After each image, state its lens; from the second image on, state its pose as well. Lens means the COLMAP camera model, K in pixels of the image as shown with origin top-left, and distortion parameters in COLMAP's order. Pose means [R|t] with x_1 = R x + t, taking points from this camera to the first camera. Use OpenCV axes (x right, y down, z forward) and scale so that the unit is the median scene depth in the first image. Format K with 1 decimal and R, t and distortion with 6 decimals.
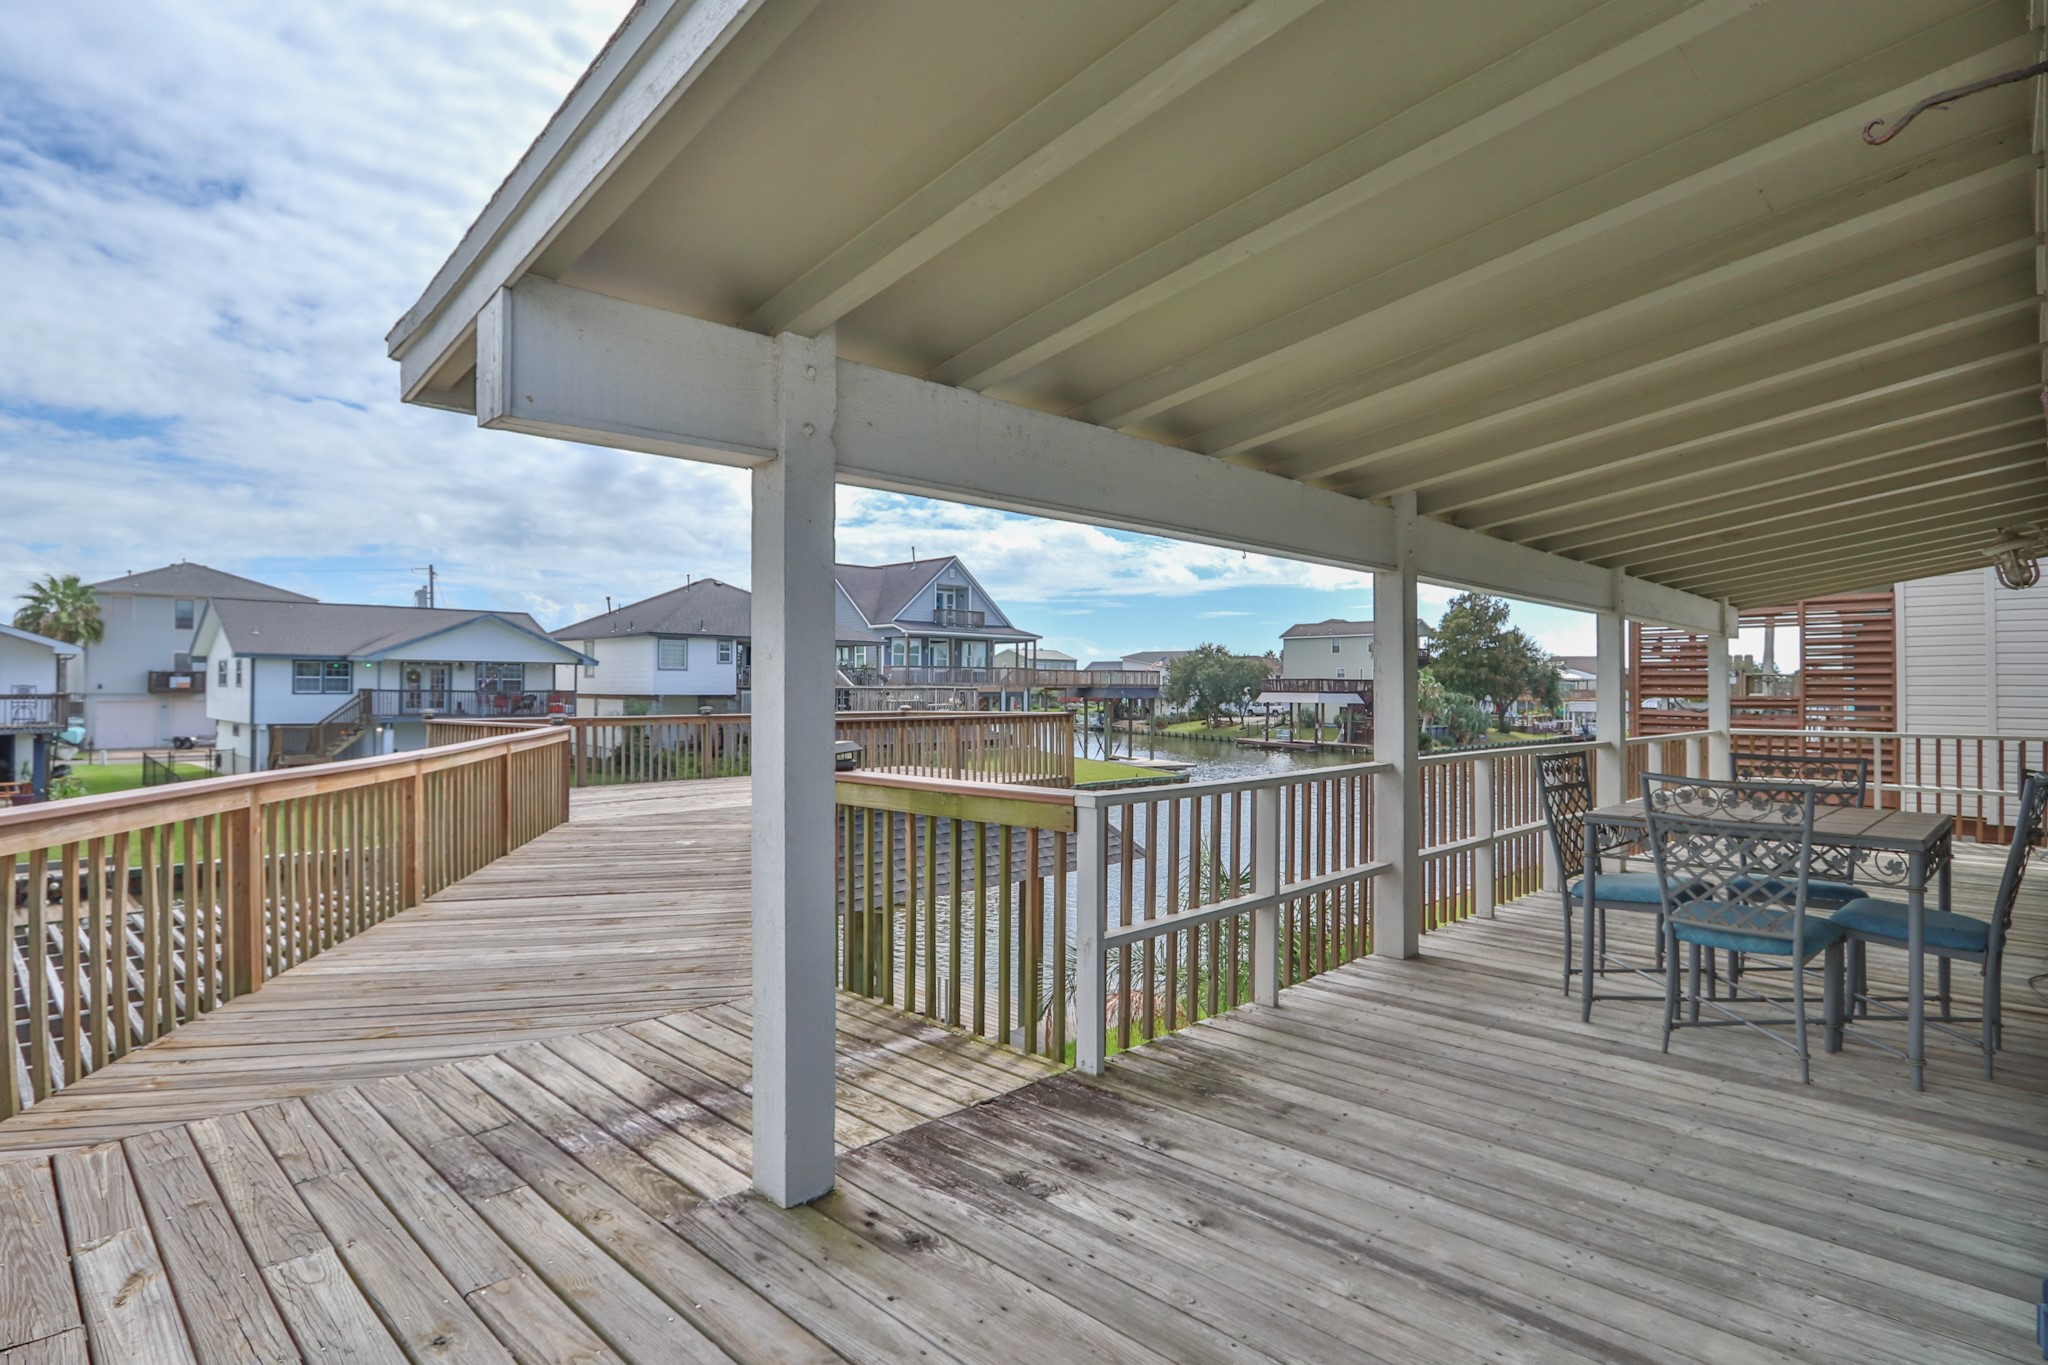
lens RADIAL K [[1079.2, 0, 1024.0], [0, 1079.2, 682.5], [0, 0, 1]] dist [-0.024889, -0.000338]
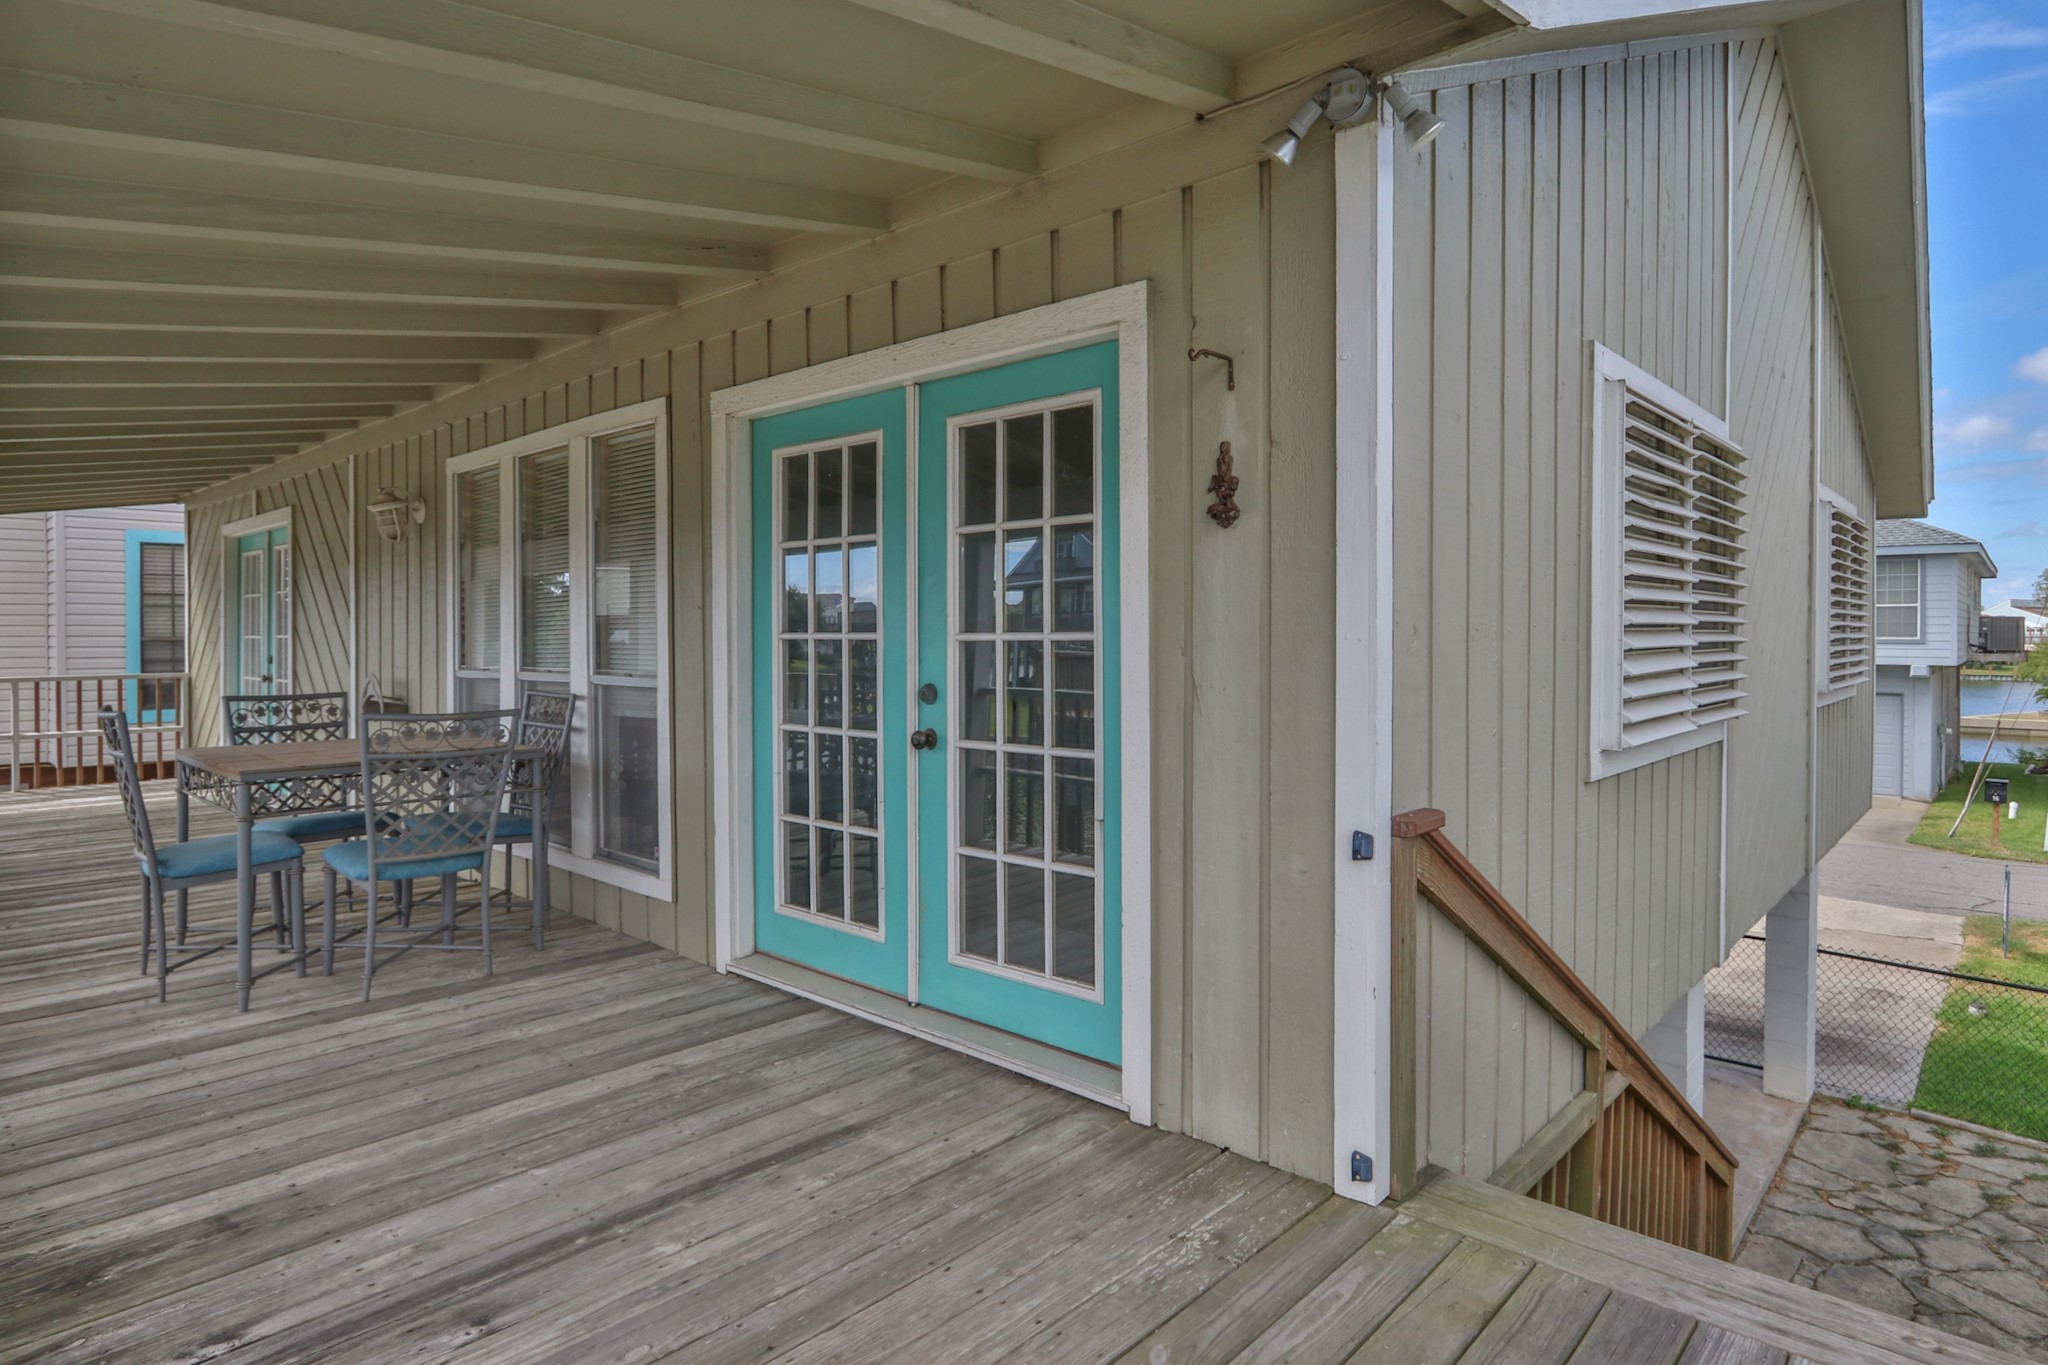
lens RADIAL K [[1109.6, 0, 1037.4], [0, 1109.6, 642.7], [0, 0, 1]] dist [-0.014151, 0.000417]
pose [[-0.037603, -0.017333, 0.999142, -0.528140], [-0.000898, 0.999850, 0.017311, 0.001878], [-0.999292, -0.000247, -0.037613, 0.529567]]
